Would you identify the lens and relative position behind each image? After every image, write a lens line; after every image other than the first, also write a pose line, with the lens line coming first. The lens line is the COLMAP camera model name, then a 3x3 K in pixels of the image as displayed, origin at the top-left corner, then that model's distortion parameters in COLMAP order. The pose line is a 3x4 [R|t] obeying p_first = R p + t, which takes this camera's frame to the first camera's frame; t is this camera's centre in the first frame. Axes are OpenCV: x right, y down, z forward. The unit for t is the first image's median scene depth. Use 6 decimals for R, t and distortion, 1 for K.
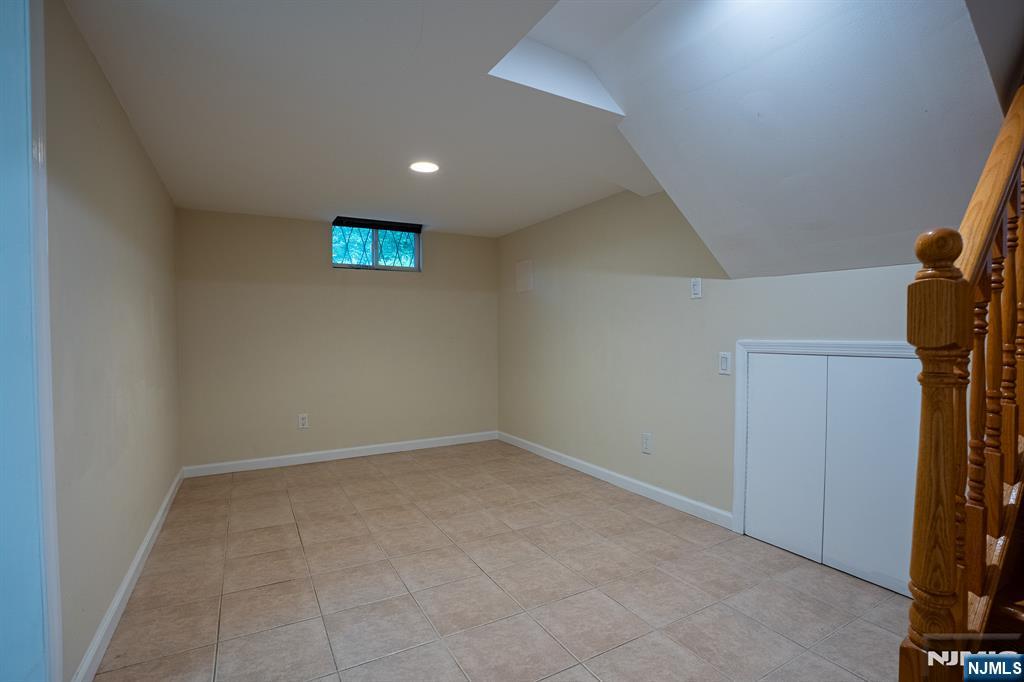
lens RADIAL K [[476.9, 0, 510.2], [0, 476.9, 343.3], [0, 0, 1]] dist [-0.069705, 0.026009]
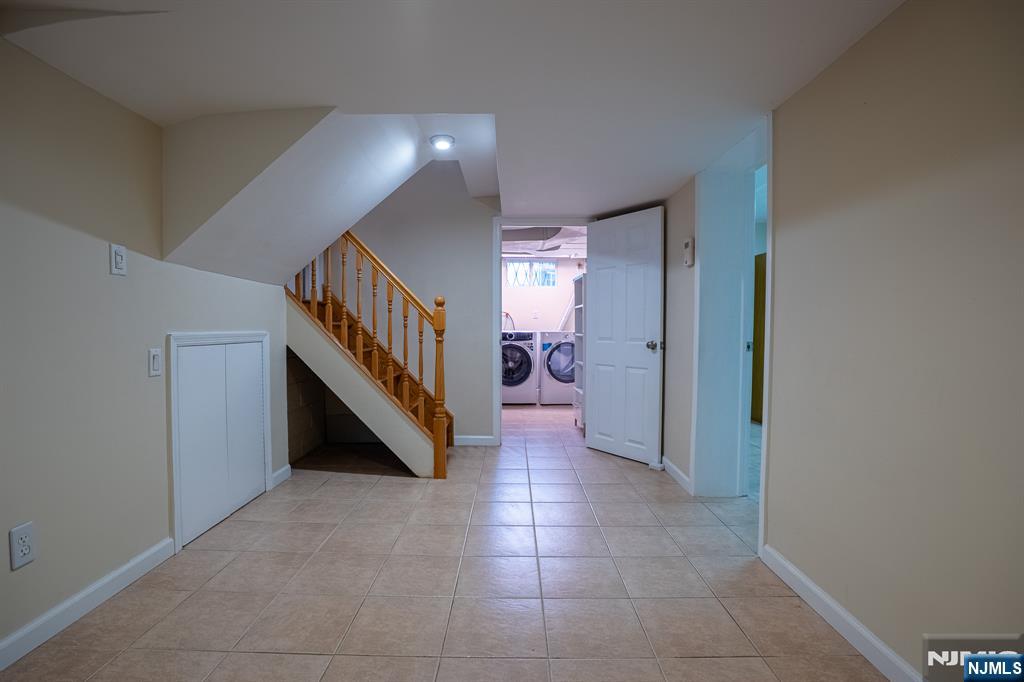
lens RADIAL K [[476.9, 0, 510.2], [0, 476.9, 343.3], [0, 0, 1]] dist [-0.069705, 0.026009]
pose [[-0.868489, -0.015529, 0.495465, -0.578214], [0.010027, 0.998754, 0.048880, -0.028181], [-0.495607, 0.047419, -0.867251, 1.704591]]
